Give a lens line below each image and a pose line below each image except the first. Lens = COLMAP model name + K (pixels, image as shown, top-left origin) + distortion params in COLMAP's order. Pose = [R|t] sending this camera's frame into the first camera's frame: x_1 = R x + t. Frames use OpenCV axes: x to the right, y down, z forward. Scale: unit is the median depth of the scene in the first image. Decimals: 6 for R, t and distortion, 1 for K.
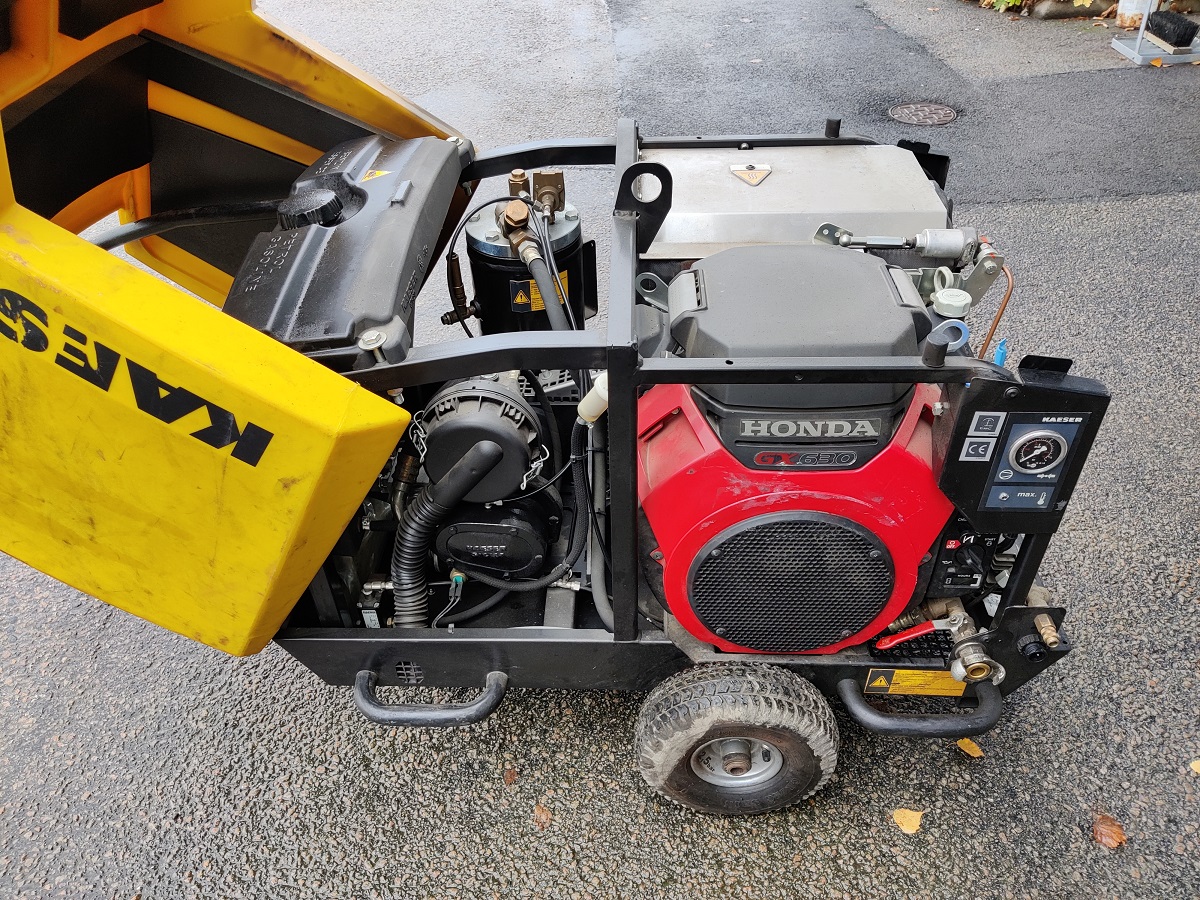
lens RADIAL K [[925.8, 0, 592.4], [0, 925.8, 453.4], [0, 0, 1]] dist [-0.011923, 0.000260]
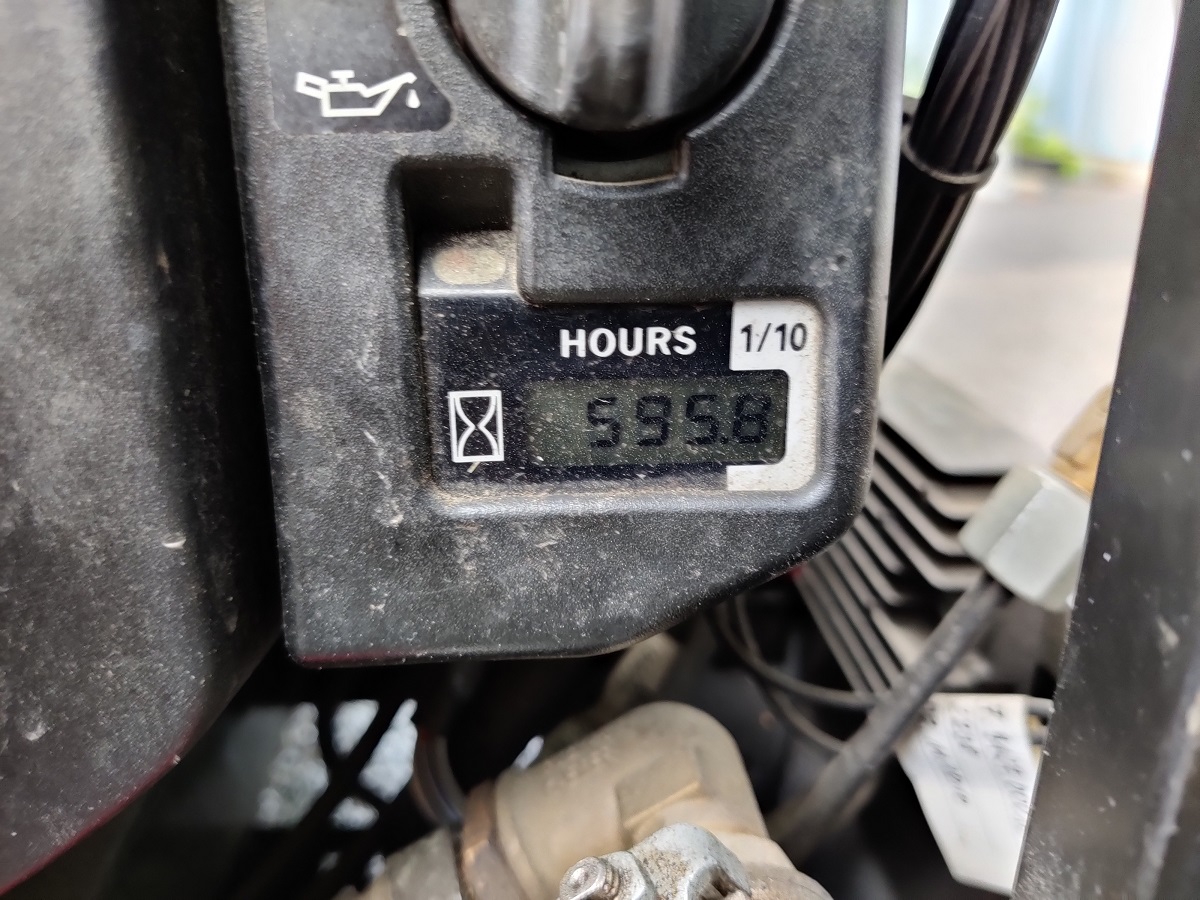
lens RADIAL K [[925.8, 0, 601.7], [0, 925.8, 449.4], [0, 0, 1]] dist [-0.011923, 0.000260]
pose [[0.994486, -0.013412, 0.104006, 0.378174], [0.048335, 0.938782, -0.341104, 0.167162], [-0.093064, 0.344250, 0.934254, 0.891683]]
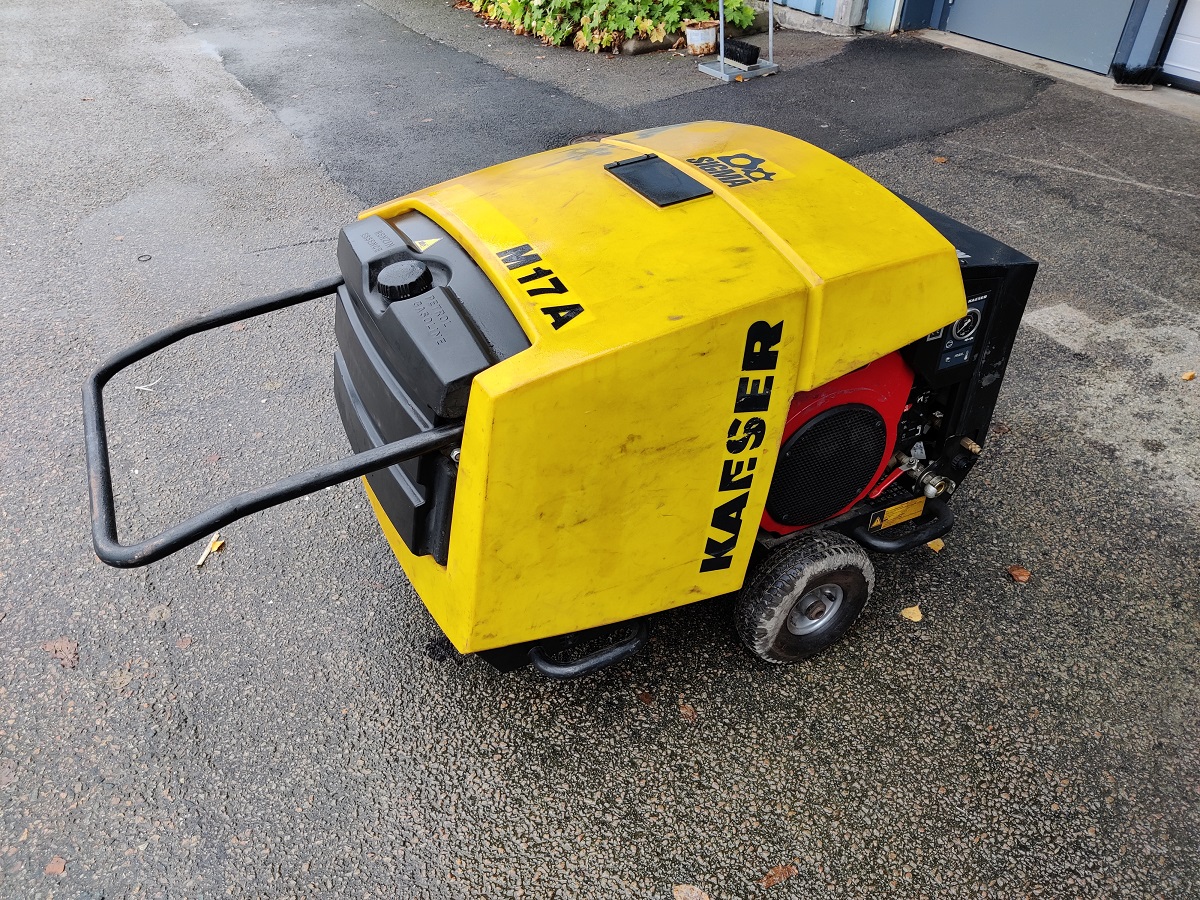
lens RADIAL K [[925.8, 0, 587.0], [0, 925.8, 451.4], [0, 0, 1]] dist [-0.011923, 0.000260]
pose [[0.882042, -0.271308, 0.385219, -0.607108], [0.291296, 0.956609, 0.006750, 0.005919], [-0.370335, 0.106259, 0.922801, -0.155138]]
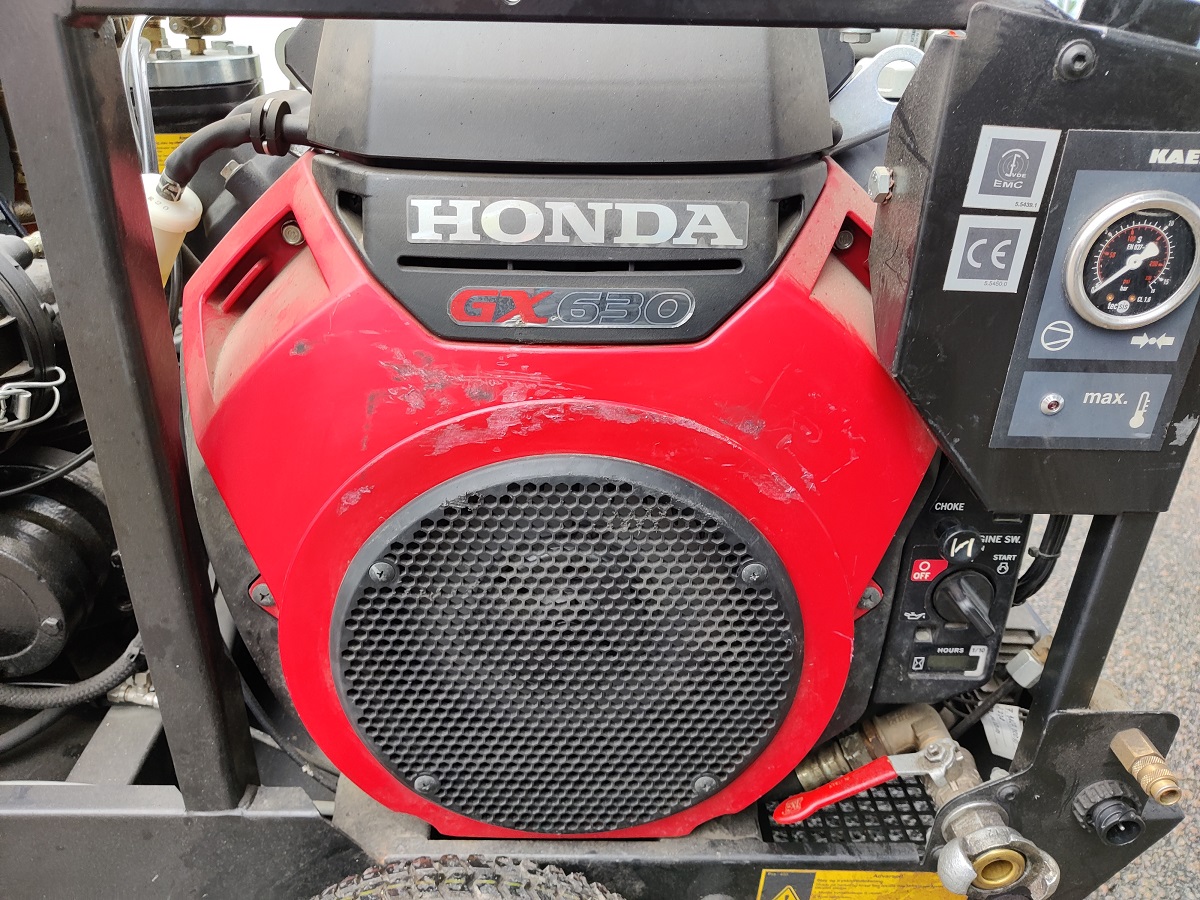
lens RADIAL K [[925.8, 0, 599.8], [0, 925.8, 452.1], [0, 0, 1]] dist [-0.011923, 0.000260]
pose [[0.995557, 0.023879, 0.091082, 0.176168], [-0.003484, 0.975990, -0.217787, 0.132783], [-0.094096, 0.216502, 0.971737, 0.526153]]
